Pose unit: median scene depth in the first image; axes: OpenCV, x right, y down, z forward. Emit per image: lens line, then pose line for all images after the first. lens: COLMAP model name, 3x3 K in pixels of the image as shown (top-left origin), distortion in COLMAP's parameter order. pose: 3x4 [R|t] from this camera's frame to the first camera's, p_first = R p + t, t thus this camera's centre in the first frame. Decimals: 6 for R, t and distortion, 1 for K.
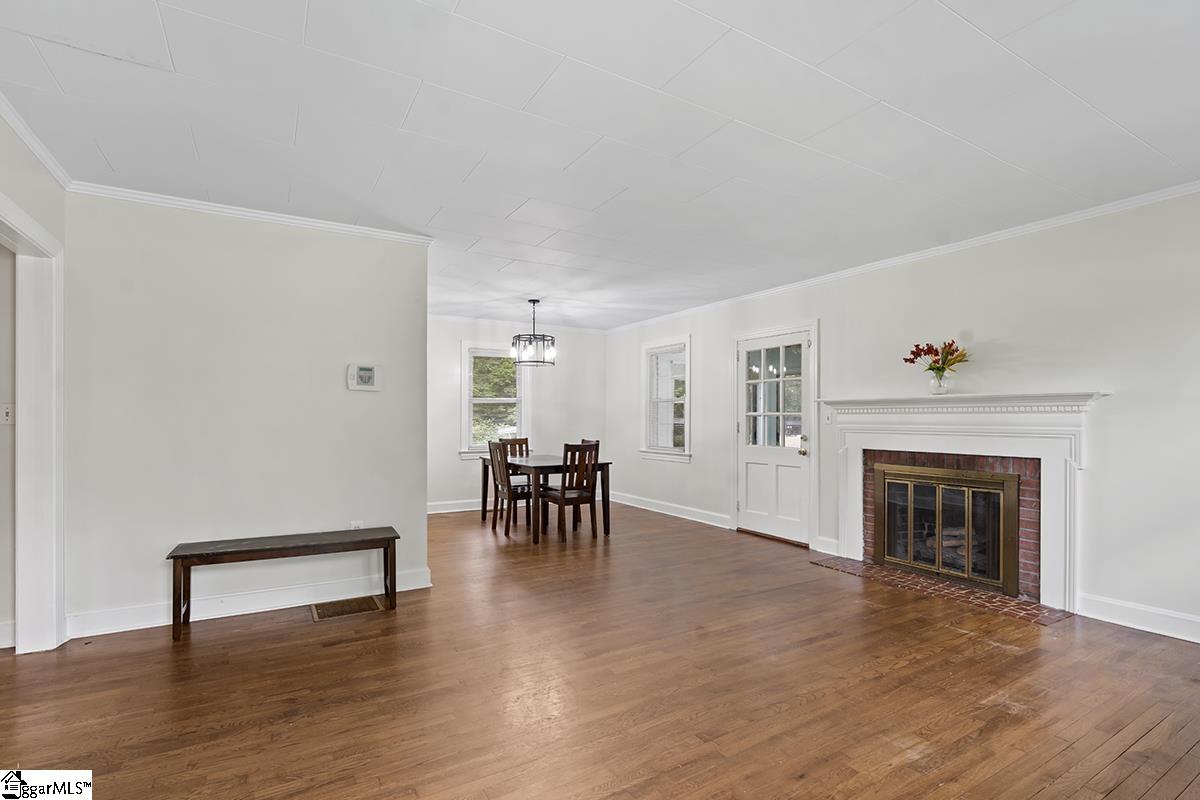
lens RADIAL K [[552.0, 0, 583.5], [0, 552.0, 422.1], [0, 0, 1]] dist [0.000621, -0.000099]
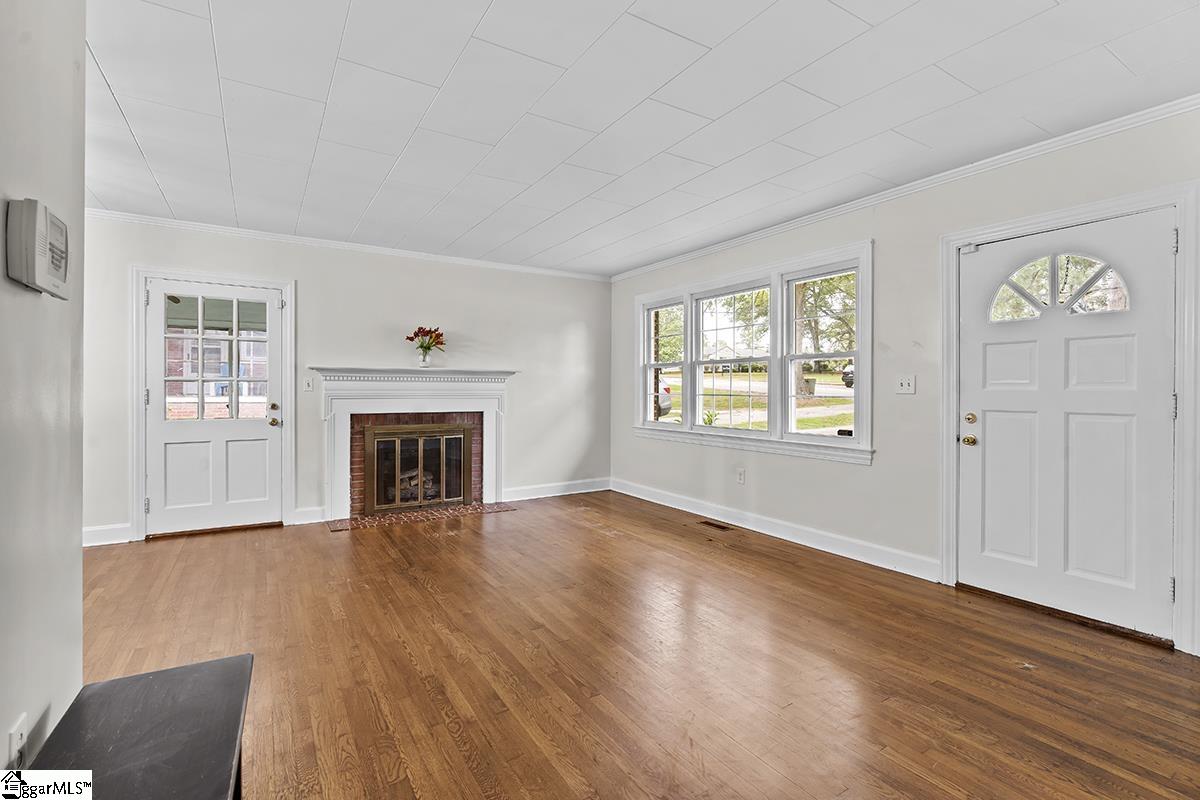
lens RADIAL K [[552.0, 0, 598.6], [0, 552.0, 392.1], [0, 0, 1]] dist [0.000621, -0.000099]
pose [[-0.023219, -0.008932, 0.999691, -0.632507], [0.001197, 0.999959, 0.008963, -0.002944], [-0.999730, 0.001404, -0.023207, 0.590398]]
